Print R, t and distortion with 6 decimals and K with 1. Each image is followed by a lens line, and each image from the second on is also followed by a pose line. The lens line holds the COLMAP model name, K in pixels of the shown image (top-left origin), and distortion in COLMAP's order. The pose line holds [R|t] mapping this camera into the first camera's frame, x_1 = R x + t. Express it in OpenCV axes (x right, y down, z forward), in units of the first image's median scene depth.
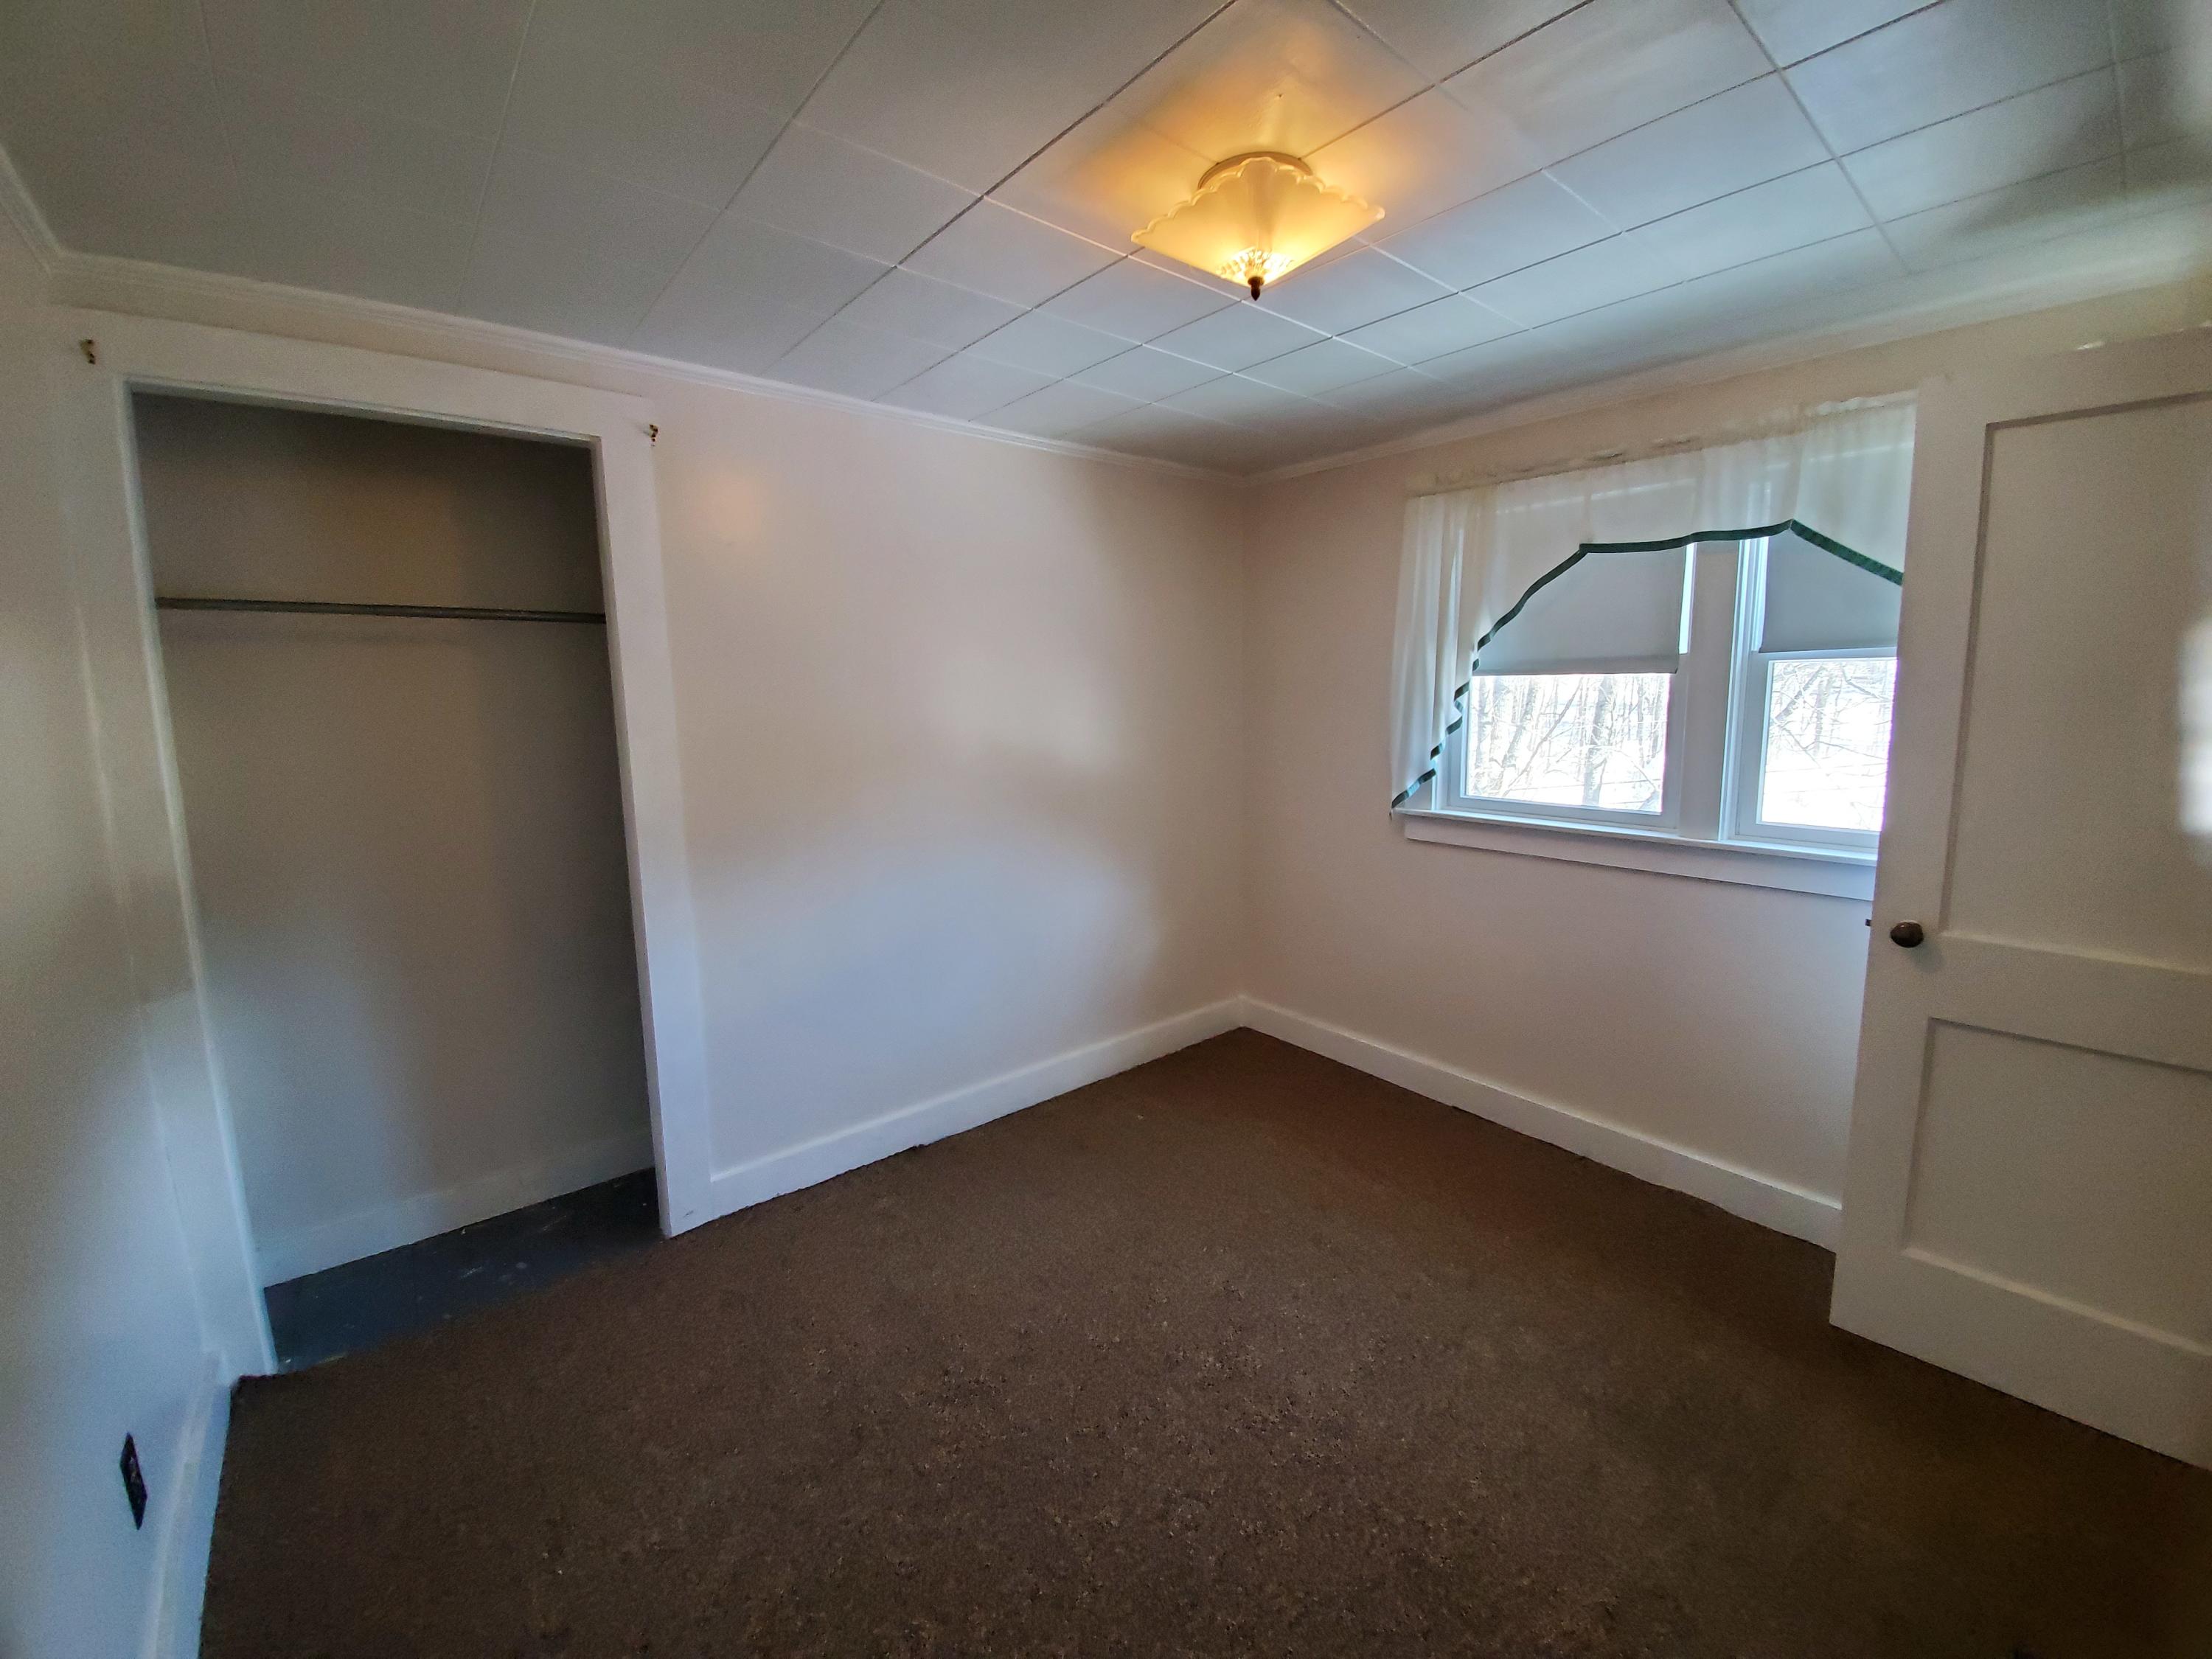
lens RADIAL K [[898.5, 0, 1106.0], [0, 898.5, 829.5], [0, 0, 1]] dist [0.000282, -0.010961]
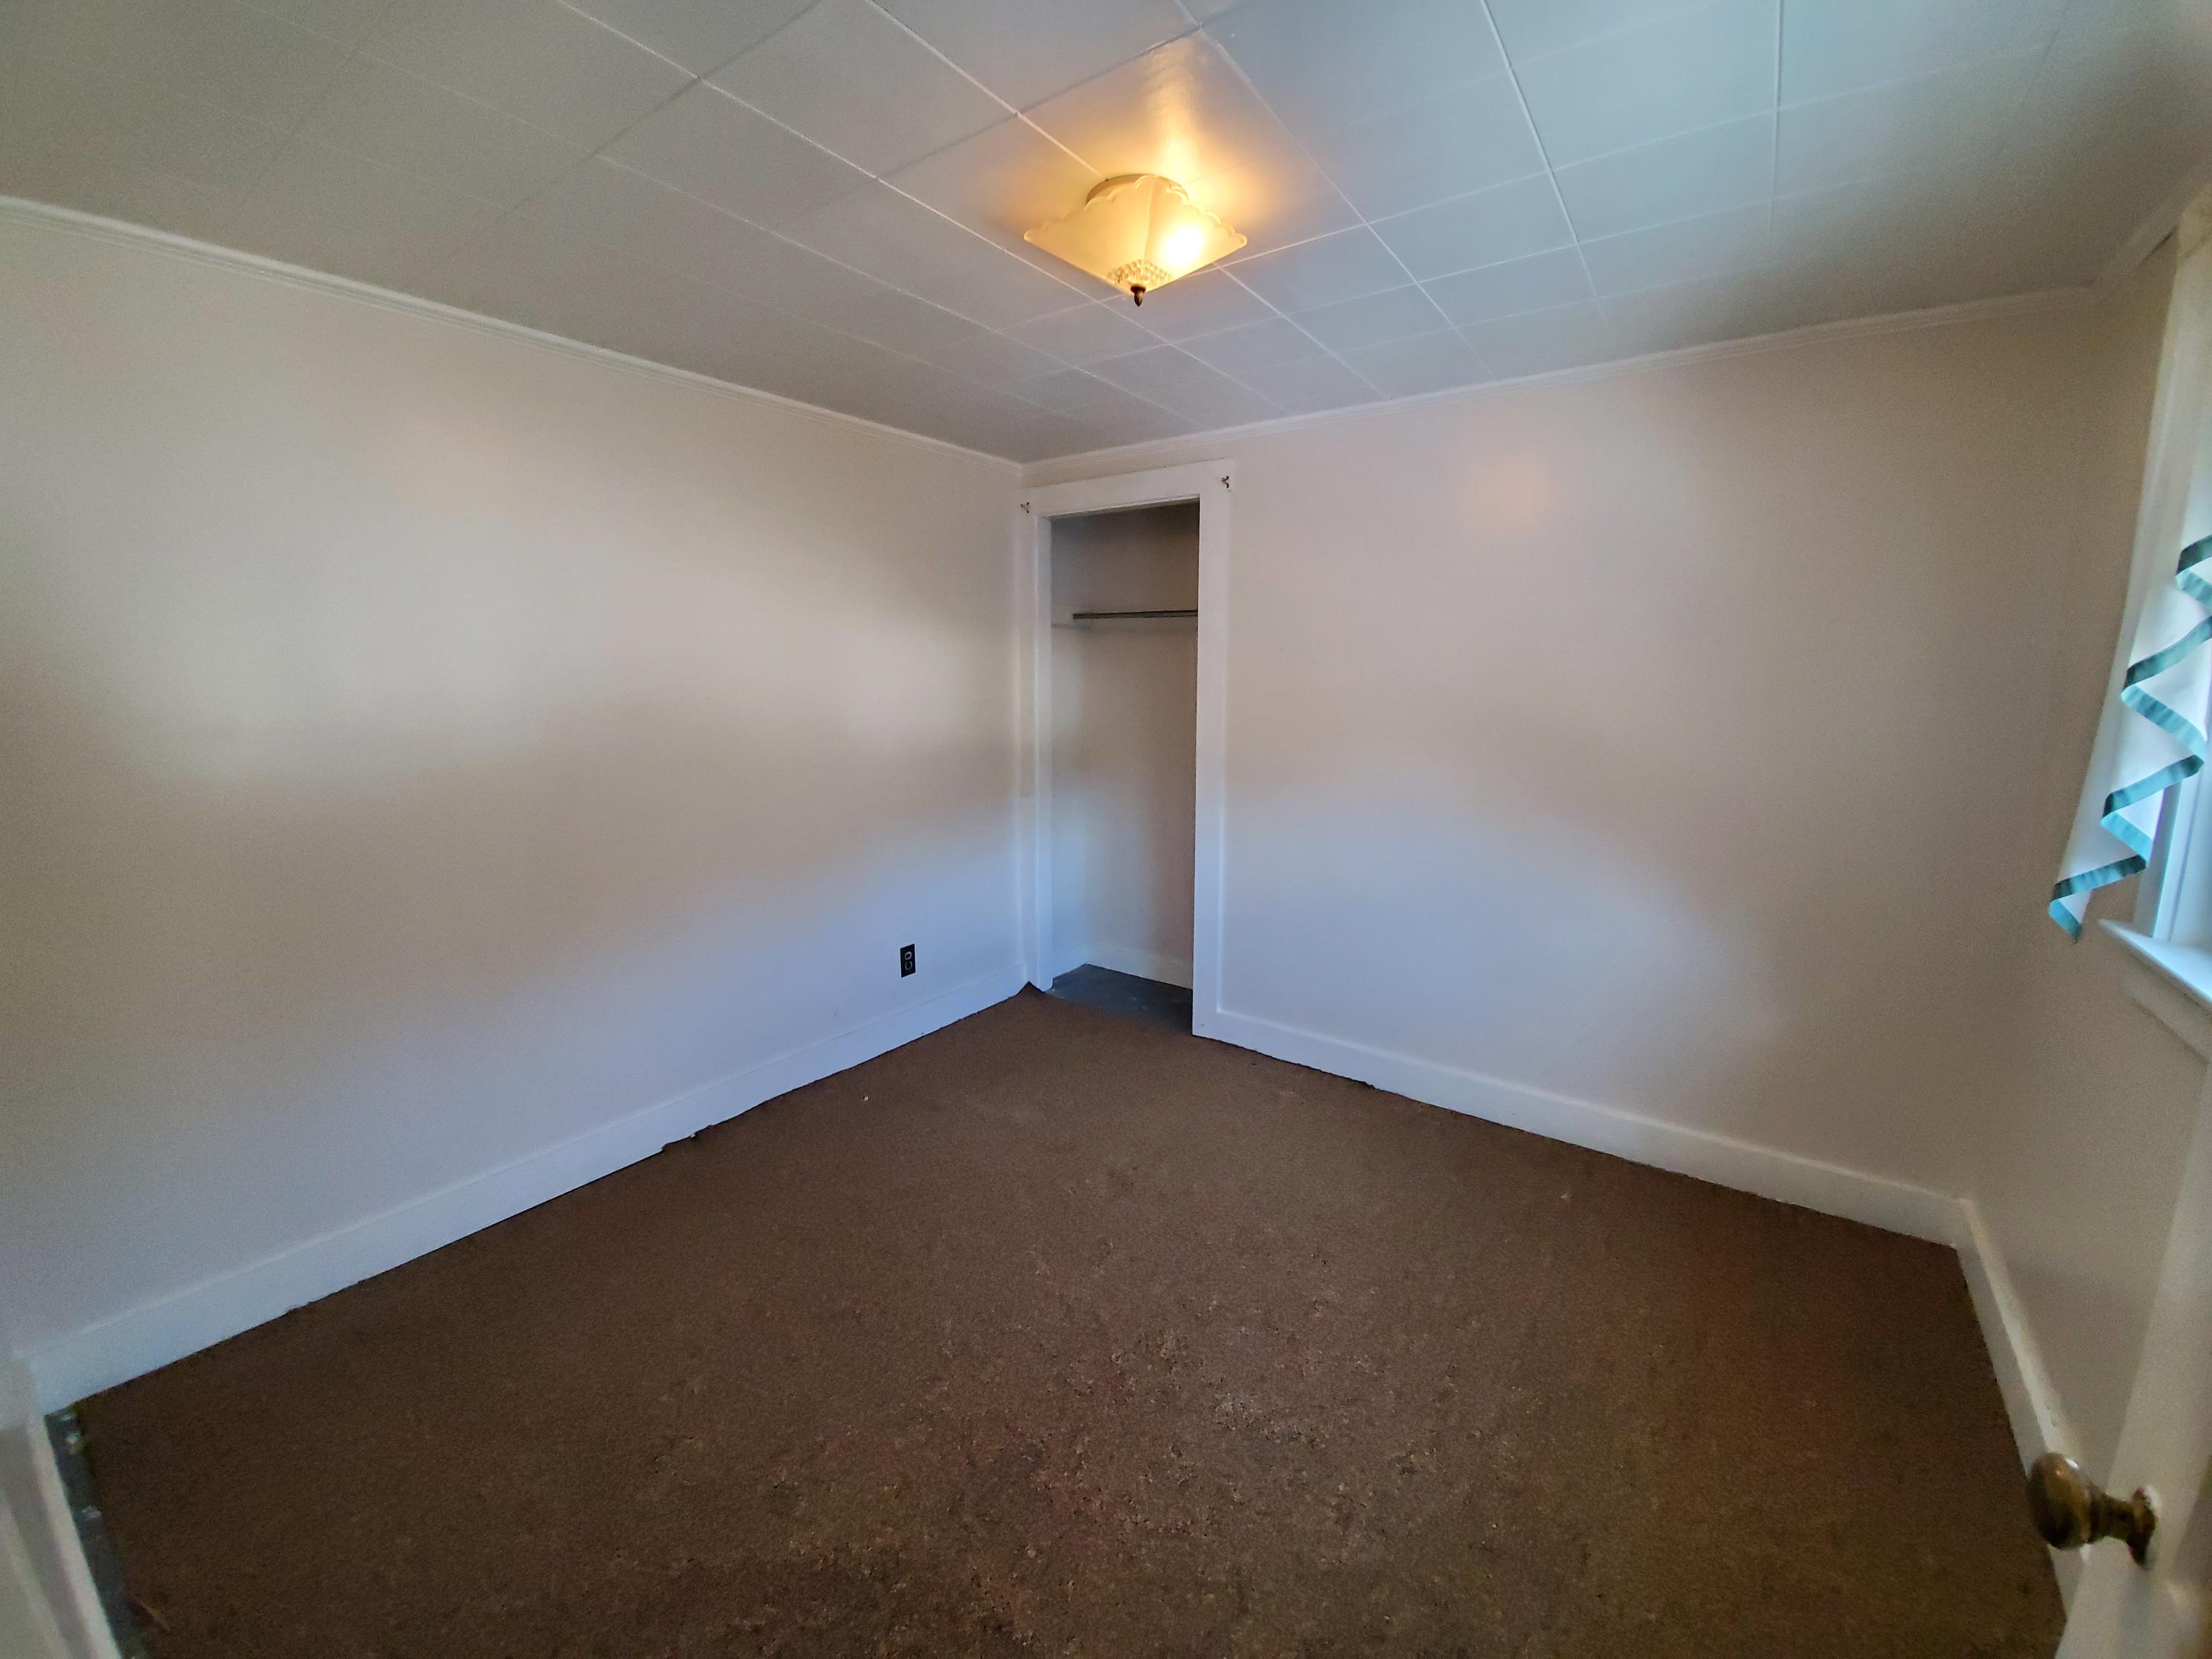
lens RADIAL K [[873.4, 0, 1106.0], [0, 873.4, 829.5], [0, 0, 1]] dist [-0.000658, -0.000060]
pose [[0.238089, 0.184561, -0.953547, 0.976330], [-0.161901, 0.975585, 0.148402, -0.078839], [0.957654, 0.119047, 0.262156, 0.558914]]
